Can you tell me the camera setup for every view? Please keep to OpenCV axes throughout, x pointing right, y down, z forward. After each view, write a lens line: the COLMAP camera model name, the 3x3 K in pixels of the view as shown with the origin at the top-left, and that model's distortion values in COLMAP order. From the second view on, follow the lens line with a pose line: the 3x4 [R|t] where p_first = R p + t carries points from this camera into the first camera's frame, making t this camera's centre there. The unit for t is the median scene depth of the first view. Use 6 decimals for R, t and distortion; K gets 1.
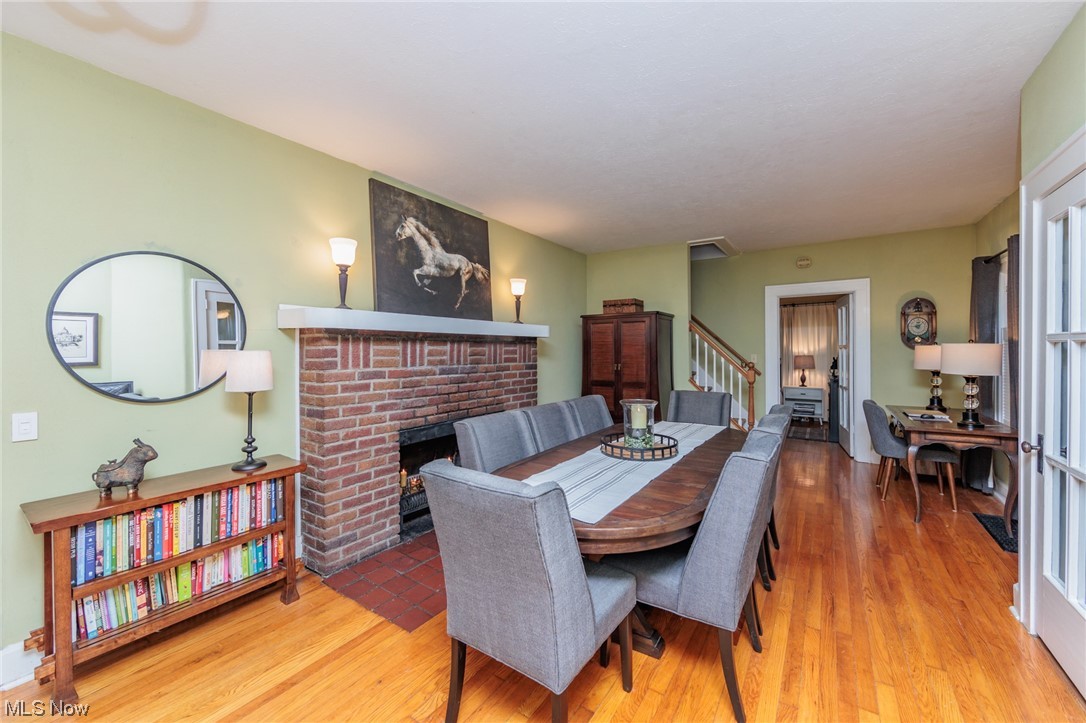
lens RADIAL K [[423.5, 0, 548.2], [0, 423.5, 351.7], [0, 0, 1]] dist [-0.001516, -0.000490]
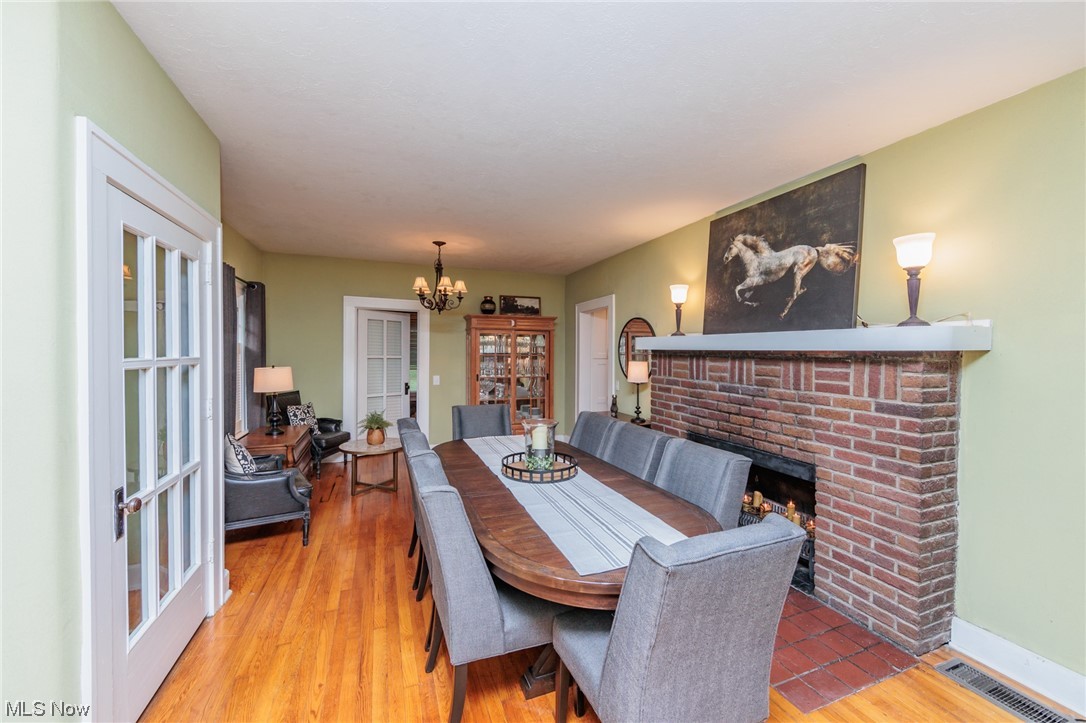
lens RADIAL K [[423.5, 0, 548.2], [0, 423.5, 351.7], [0, 0, 1]] dist [-0.001516, -0.000490]
pose [[-0.567024, 0.010868, -0.823629, 0.756583], [-0.000598, 0.999907, 0.013607, -0.049785], [0.823701, 0.008208, -0.566965, 1.173507]]
